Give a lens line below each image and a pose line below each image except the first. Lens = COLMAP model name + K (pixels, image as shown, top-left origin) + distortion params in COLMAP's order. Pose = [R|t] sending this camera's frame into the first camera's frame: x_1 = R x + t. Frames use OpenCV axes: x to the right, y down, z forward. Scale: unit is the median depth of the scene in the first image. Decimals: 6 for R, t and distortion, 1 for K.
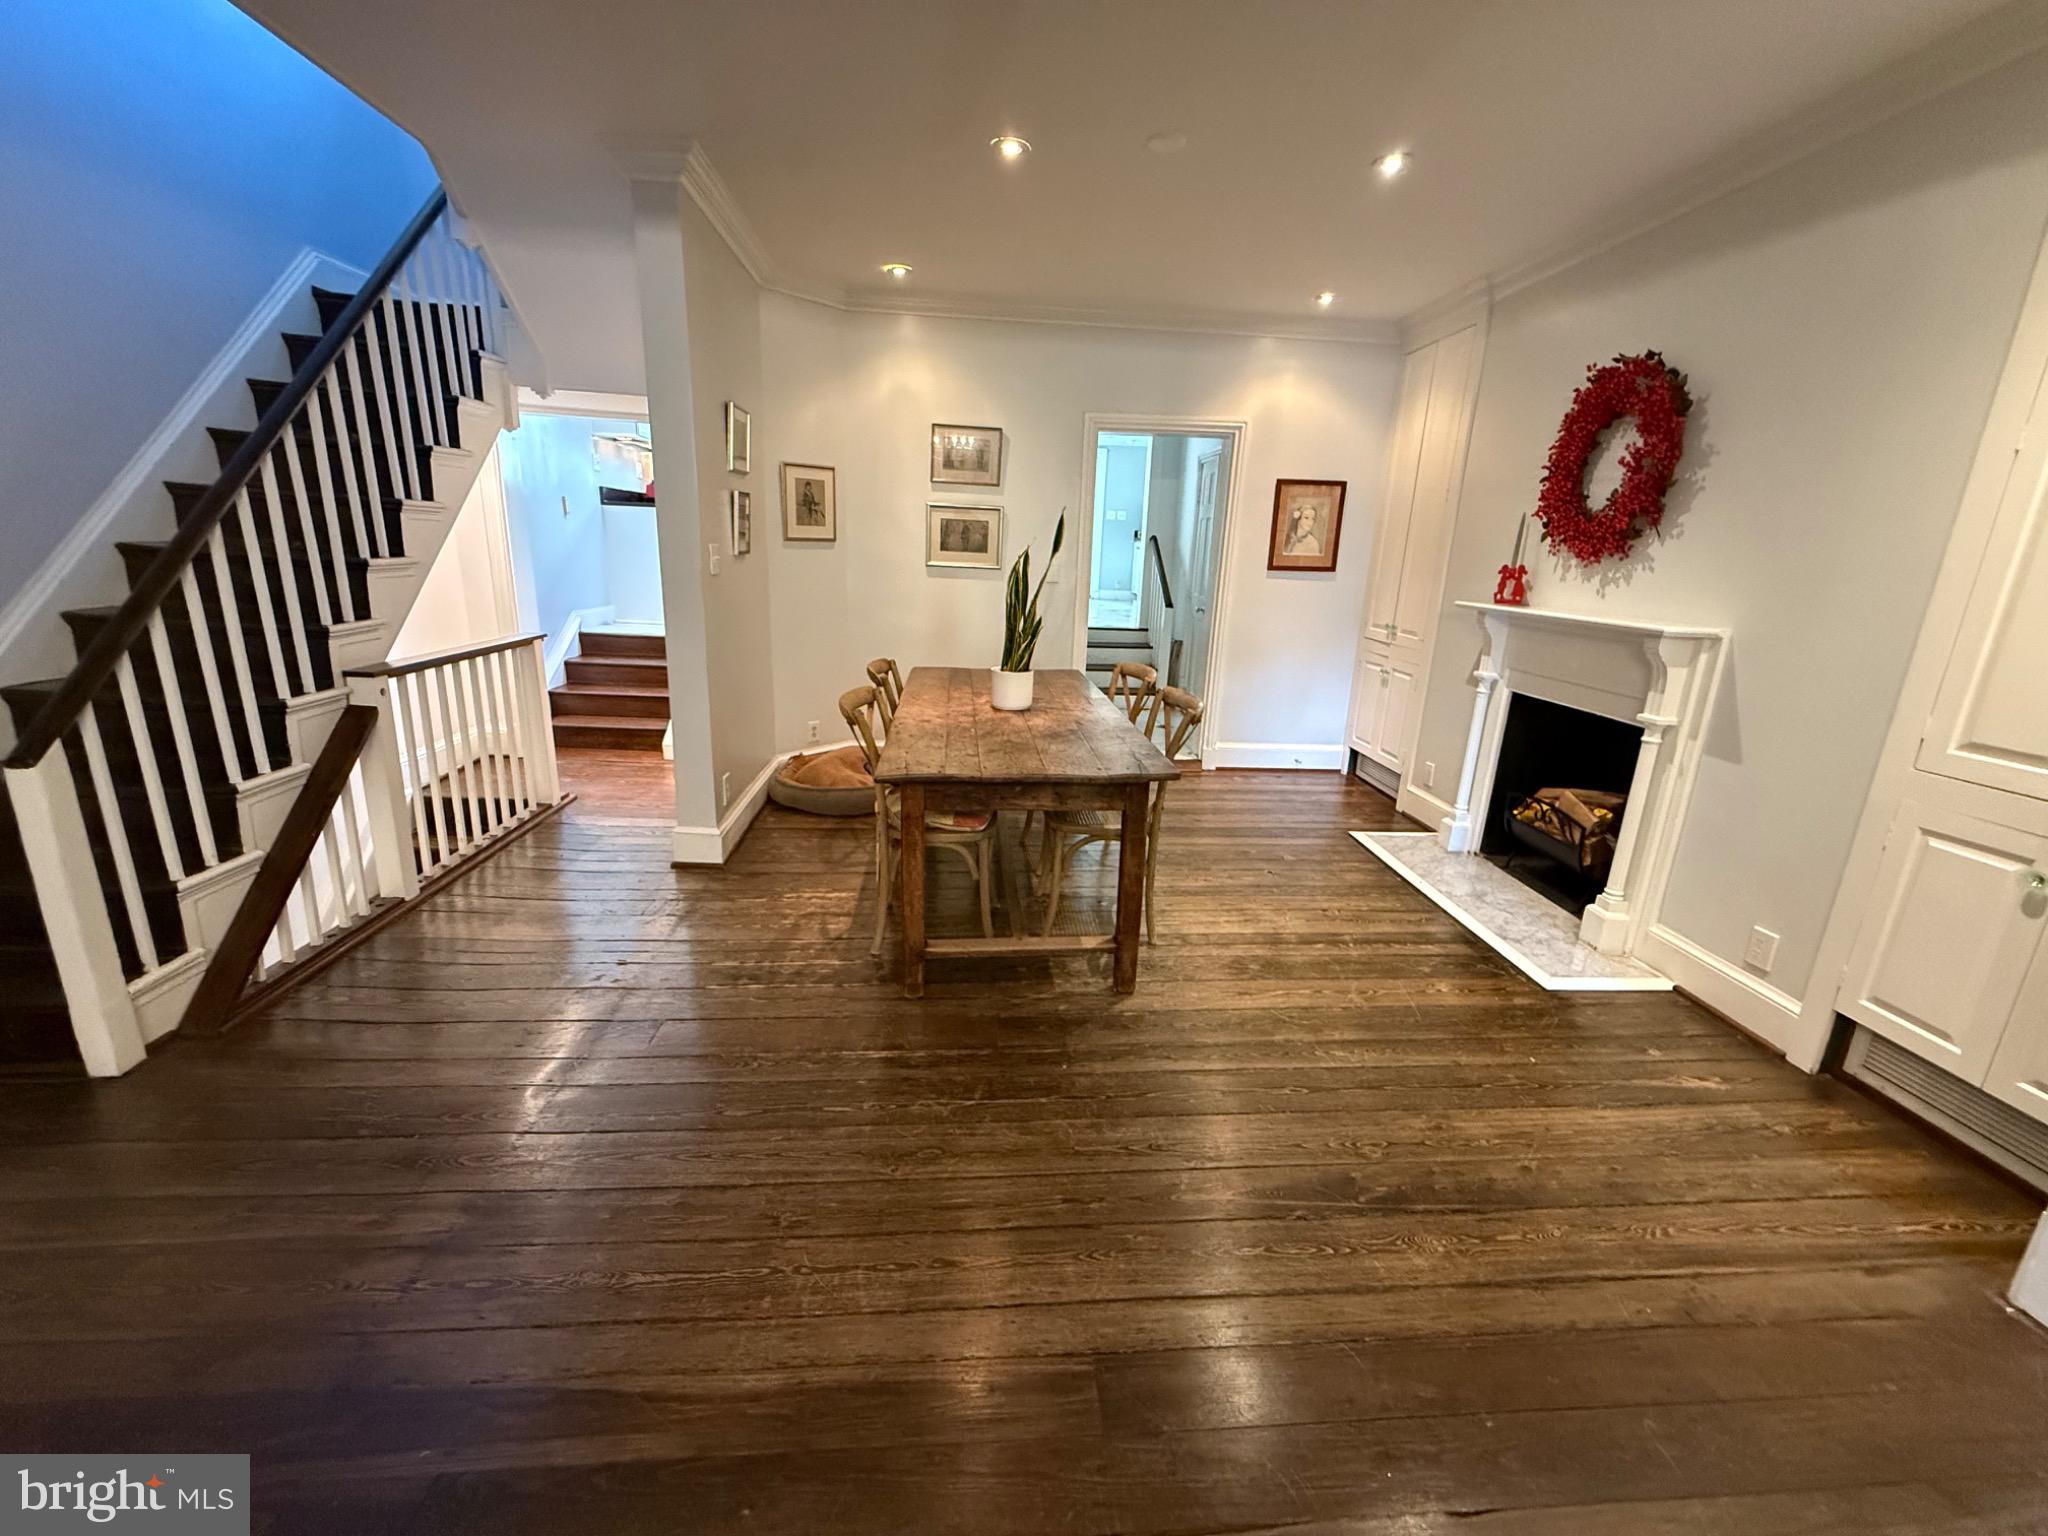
lens RADIAL K [[819.2, 0, 1026.1], [0, 819.2, 769.4], [0, 0, 1]] dist [0.000773, 0.000292]
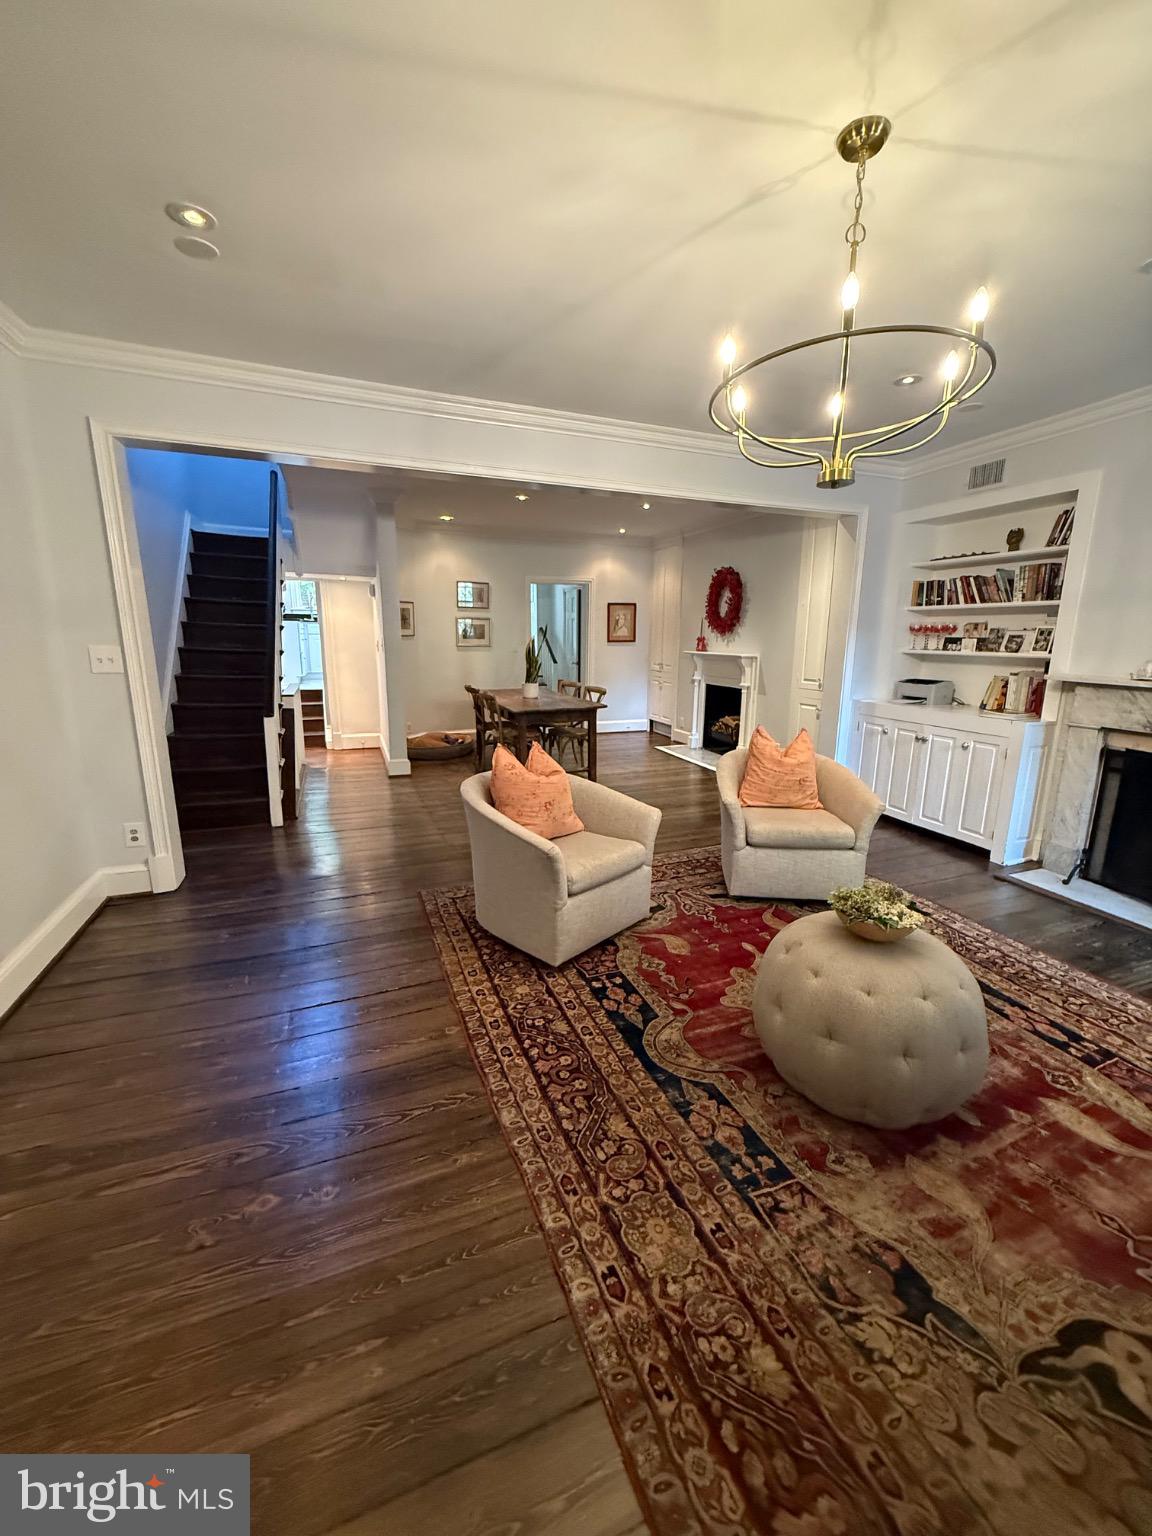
lens RADIAL K [[614.4, 0, 578.7], [0, 614.4, 775.1], [0, 0, 1]] dist [0.000773, 0.000292]
pose [[0.956015, -0.095012, 0.277503, -0.387495], [0.104842, 0.994272, -0.020769, 0.199944], [-0.273940, 0.048950, 0.960500, -0.797044]]
